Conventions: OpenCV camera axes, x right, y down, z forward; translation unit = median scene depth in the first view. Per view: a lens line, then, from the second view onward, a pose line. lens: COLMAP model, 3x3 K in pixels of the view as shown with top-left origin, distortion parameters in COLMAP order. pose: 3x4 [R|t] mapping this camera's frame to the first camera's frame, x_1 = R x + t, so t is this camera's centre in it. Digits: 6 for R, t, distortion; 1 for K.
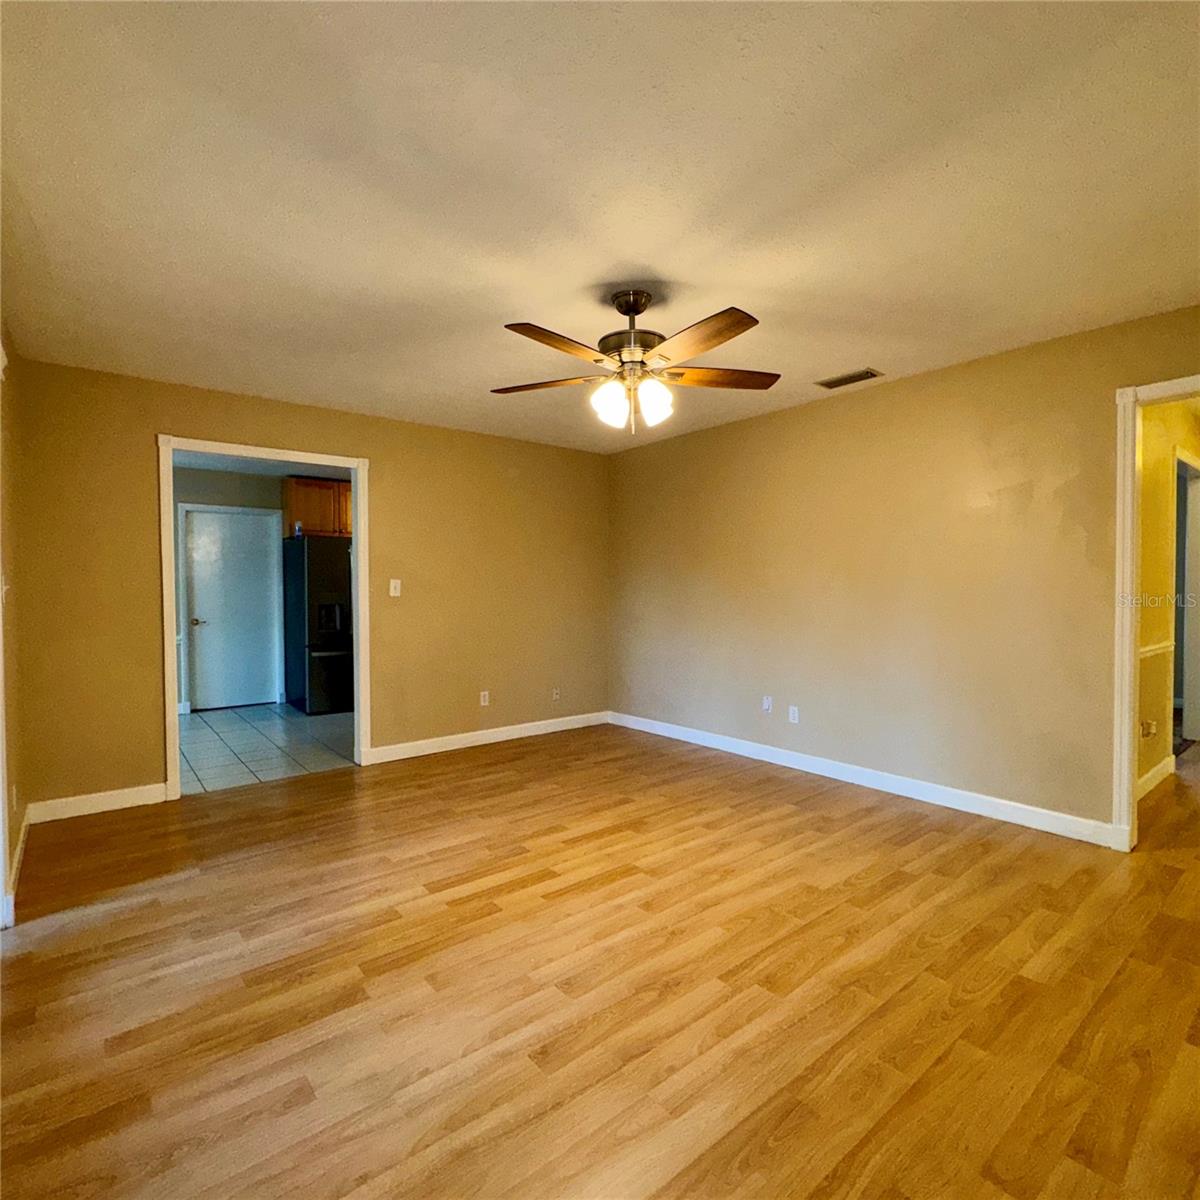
lens RADIAL K [[641.5, 0, 601.7], [0, 641.5, 599.2], [0, 0, 1]] dist [0.000585, 0.000571]
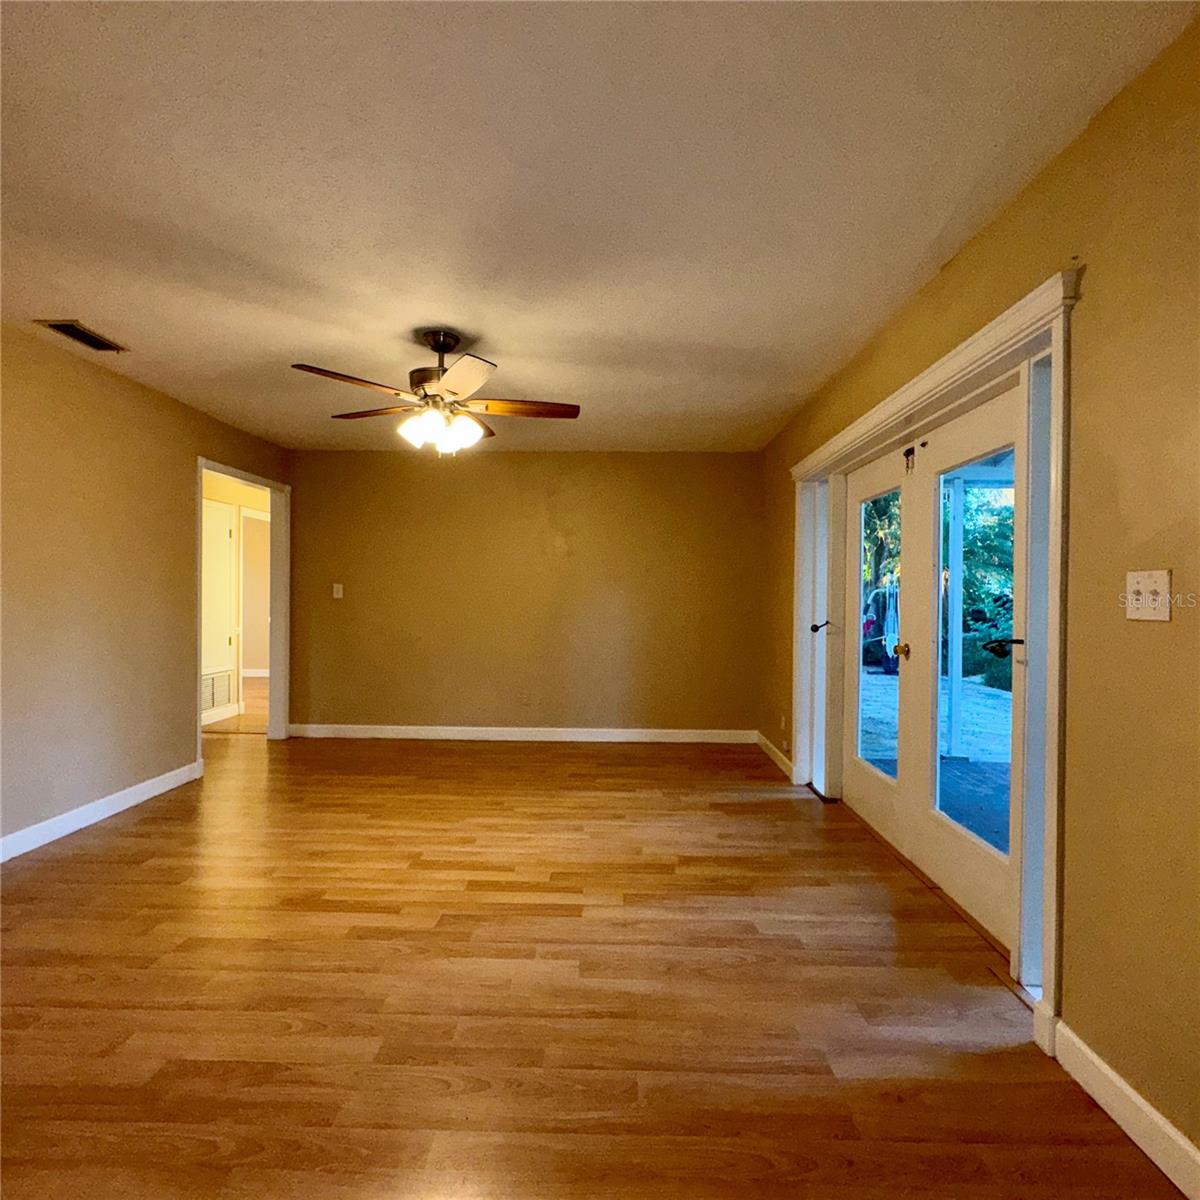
lens RADIAL K [[642.6, 0, 602.9], [0, 642.6, 598.4], [0, 0, 1]] dist [-0.002048, 0.000702]
pose [[-0.762172, -0.002987, 0.647368, -0.864727], [0.008305, 0.999862, 0.014390, -0.023077], [-0.647322, 0.016344, -0.762042, 1.611831]]
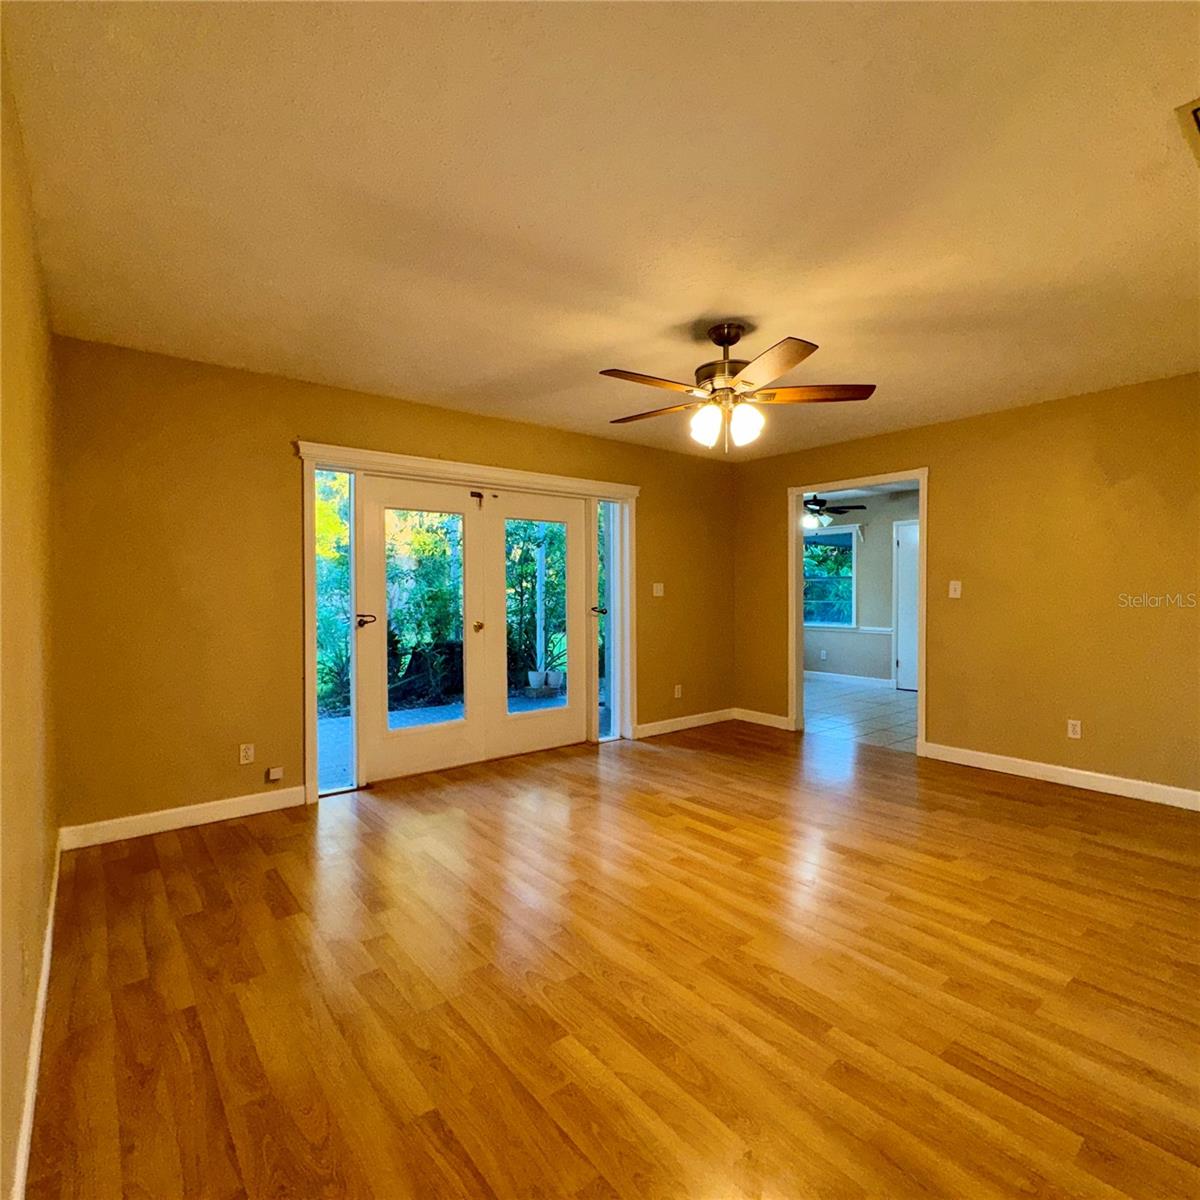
lens RADIAL K [[638.0, 0, 601.2], [0, 638.0, 595.3], [0, 0, 1]] dist [-0.002094, 0.000775]
pose [[-0.008318, 0.012241, -0.999890, 1.110027], [-0.016587, 0.999786, 0.012378, -0.019107], [0.999828, 0.016688, -0.008113, 0.765231]]
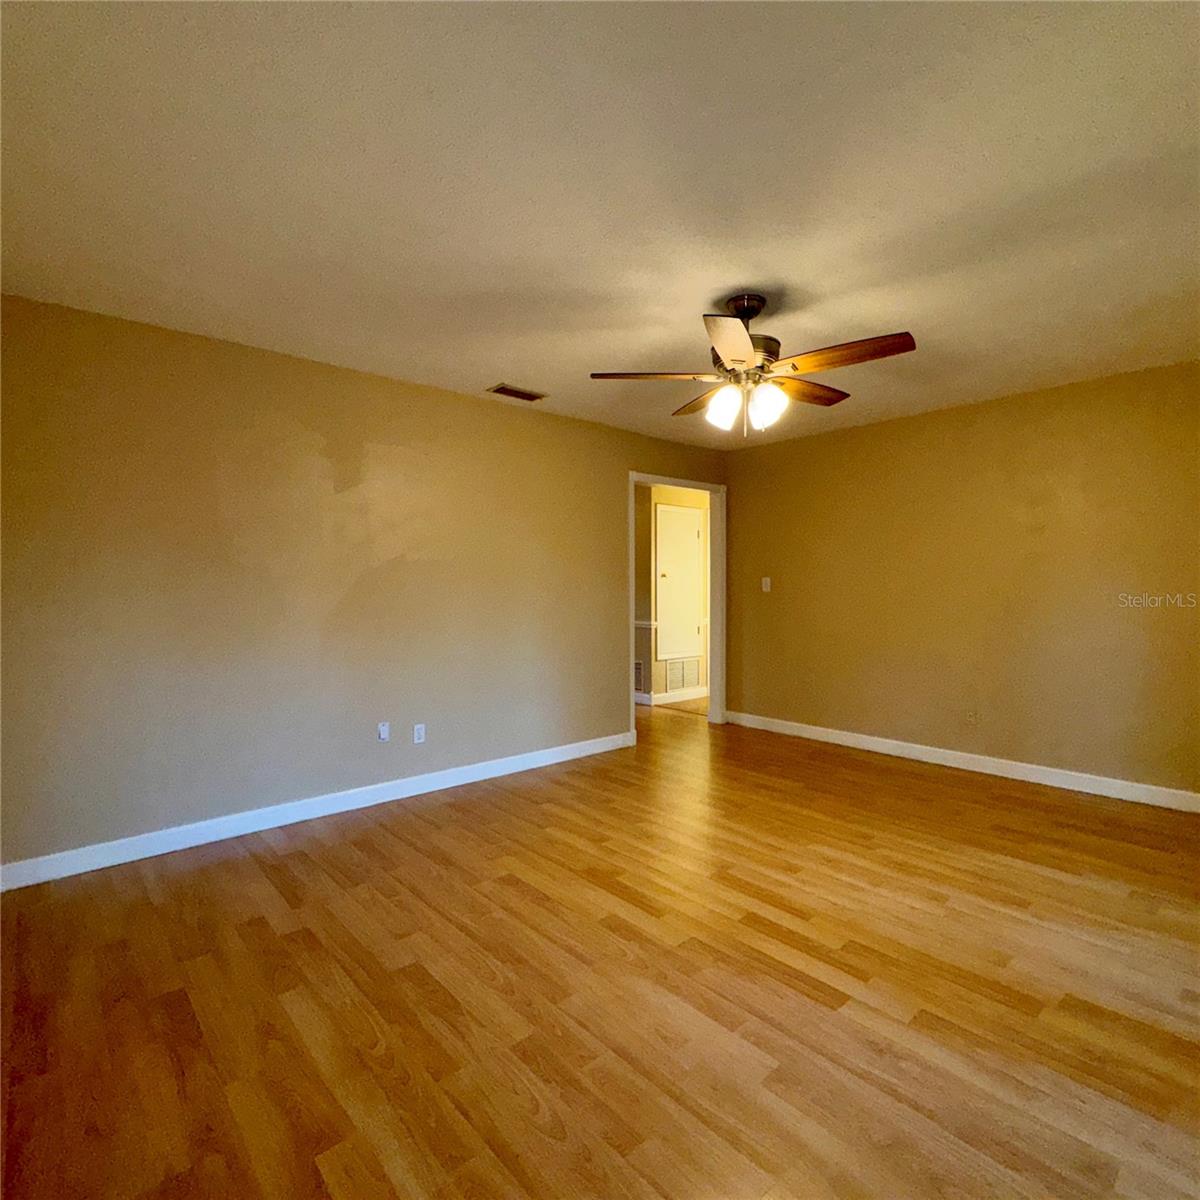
lens RADIAL K [[642.6, 0, 602.9], [0, 642.6, 598.4], [0, 0, 1]] dist [-0.002048, 0.000702]
pose [[-0.043342, -0.010916, 0.999001, -0.925475], [0.021885, 0.999690, 0.011873, -0.016192], [-0.998821, 0.022378, -0.043089, 1.224946]]
